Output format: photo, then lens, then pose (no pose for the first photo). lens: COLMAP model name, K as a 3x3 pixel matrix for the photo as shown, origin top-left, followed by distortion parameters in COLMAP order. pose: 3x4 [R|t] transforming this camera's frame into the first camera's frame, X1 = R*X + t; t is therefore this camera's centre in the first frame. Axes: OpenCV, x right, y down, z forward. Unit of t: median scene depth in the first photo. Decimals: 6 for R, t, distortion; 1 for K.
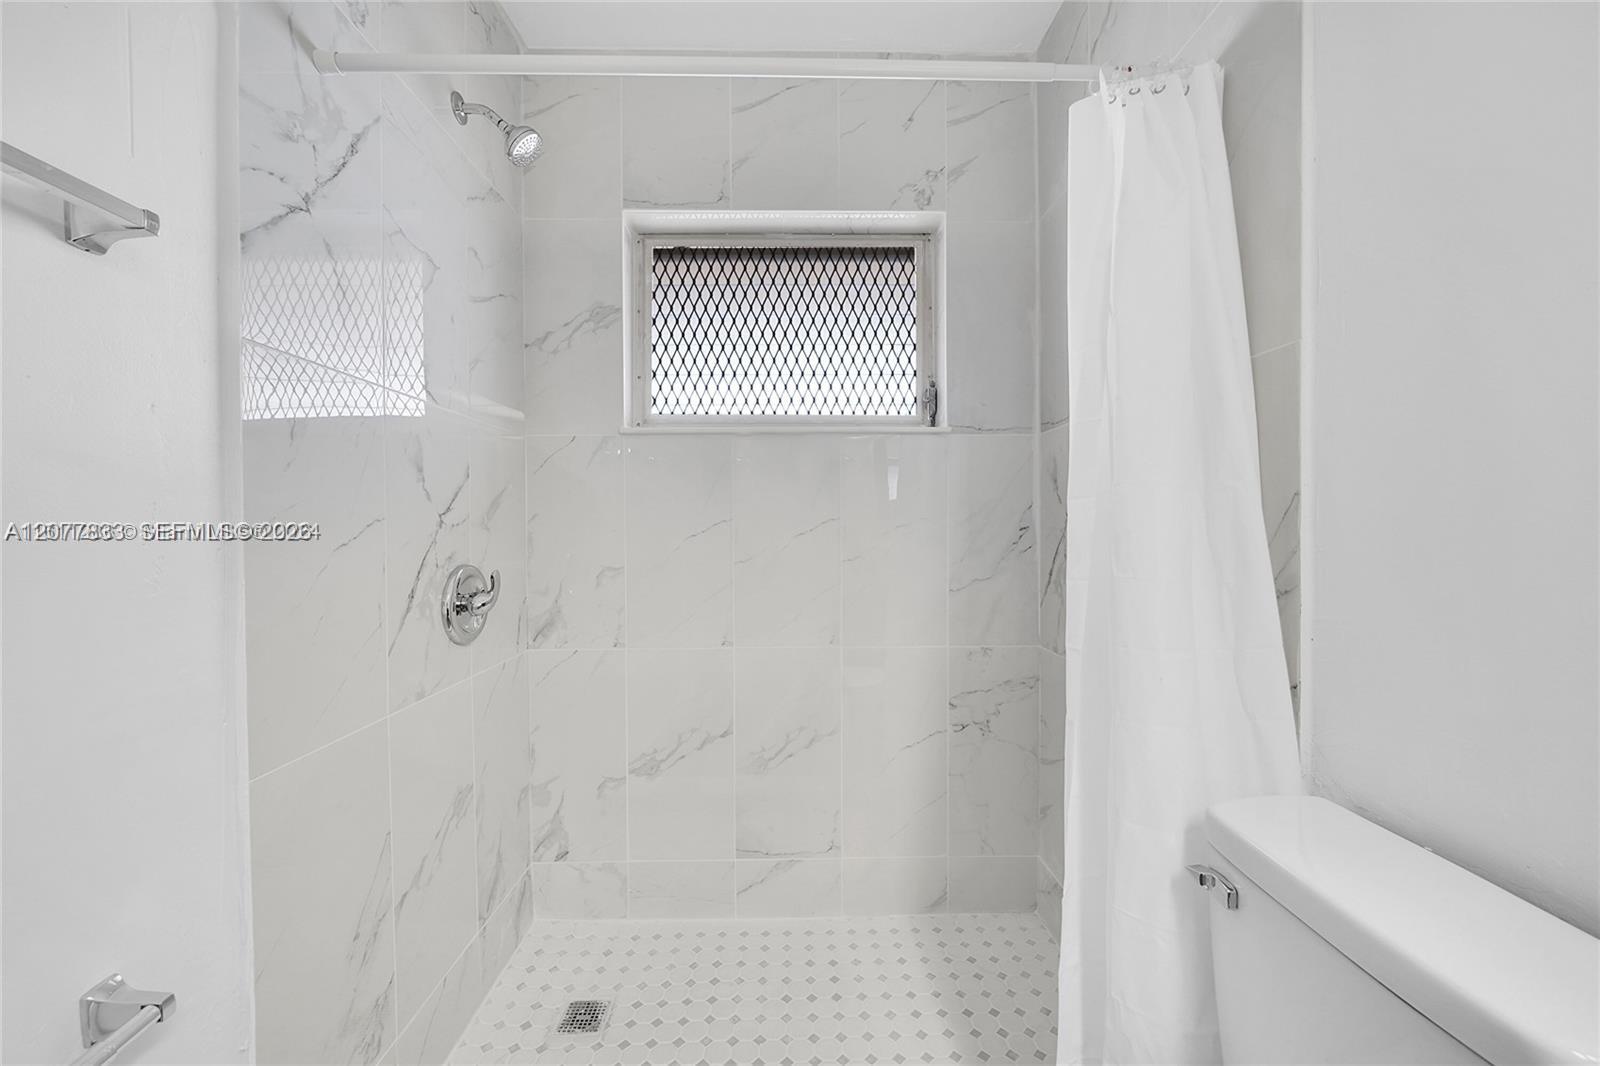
lens RADIAL K [[636.6, 0, 800.2], [0, 636.6, 520.2], [0, 0, 1]] dist [-0.002718, -0.000151]
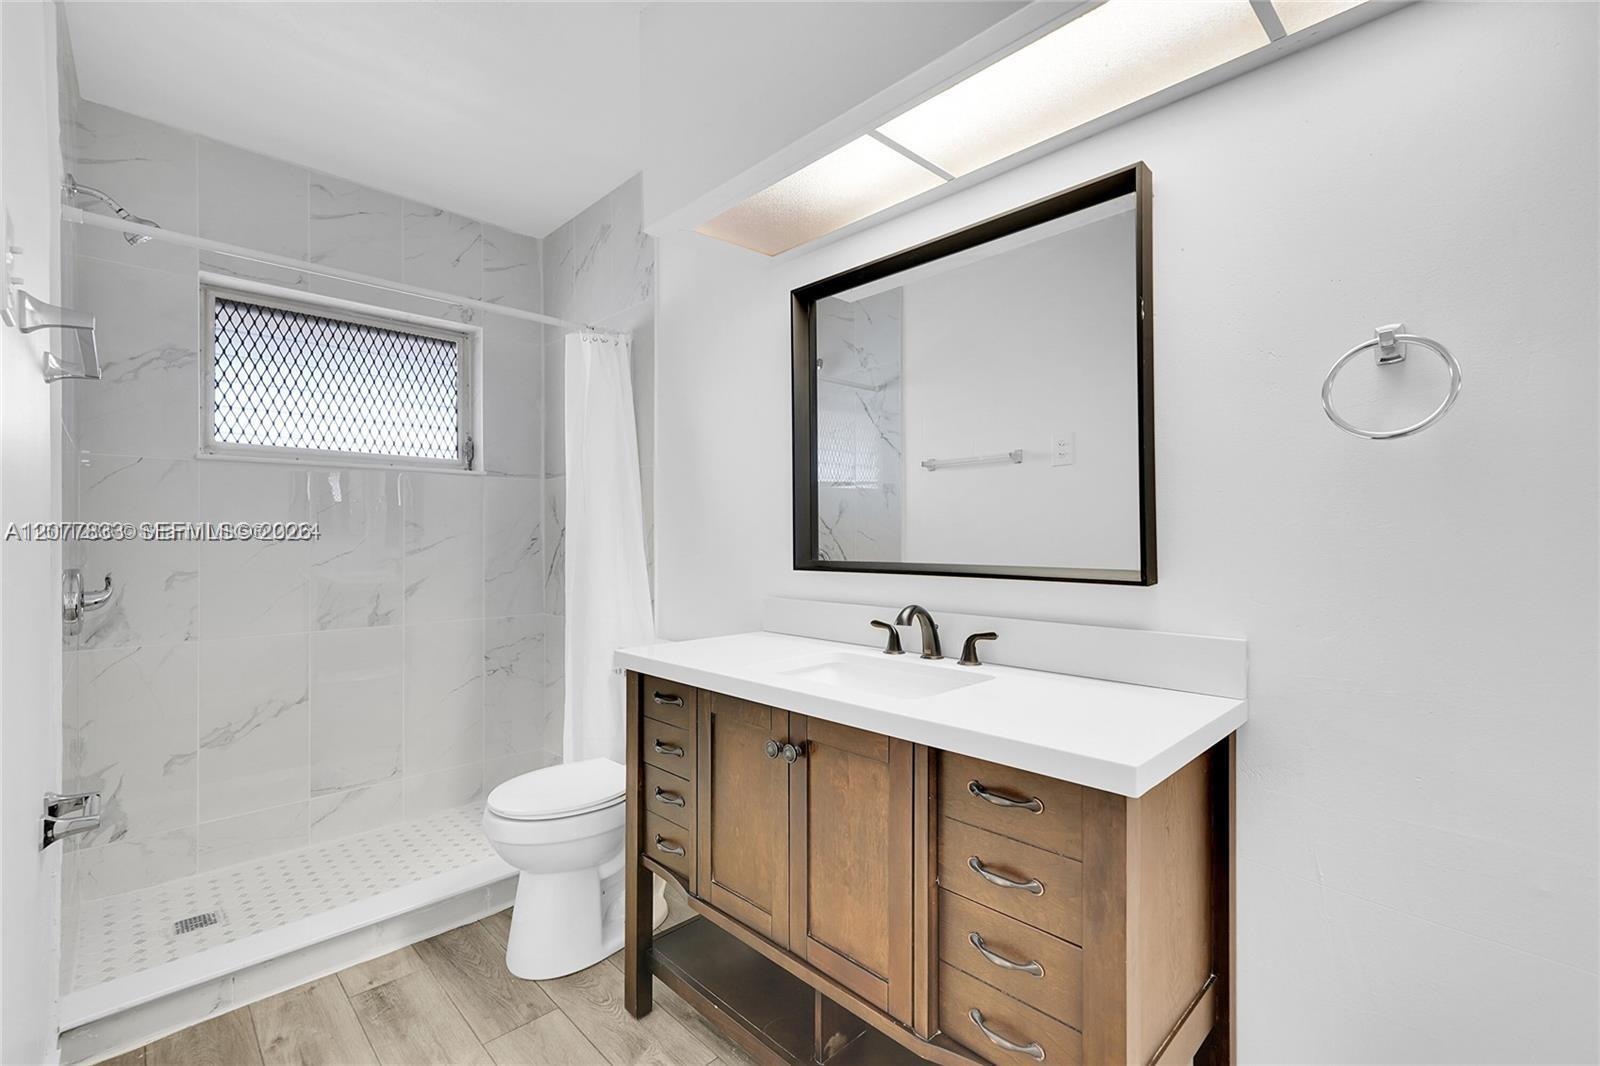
lens RADIAL K [[695.7, 0, 799.5], [0, 695.7, 555.6], [0, 0, 1]] dist [-0.002054, -0.000021]
pose [[0.736675, -0.014918, 0.676083, -0.319453], [-0.008438, 0.999476, 0.031248, -0.005578], [-0.676195, -0.028724, 0.736163, -0.689722]]
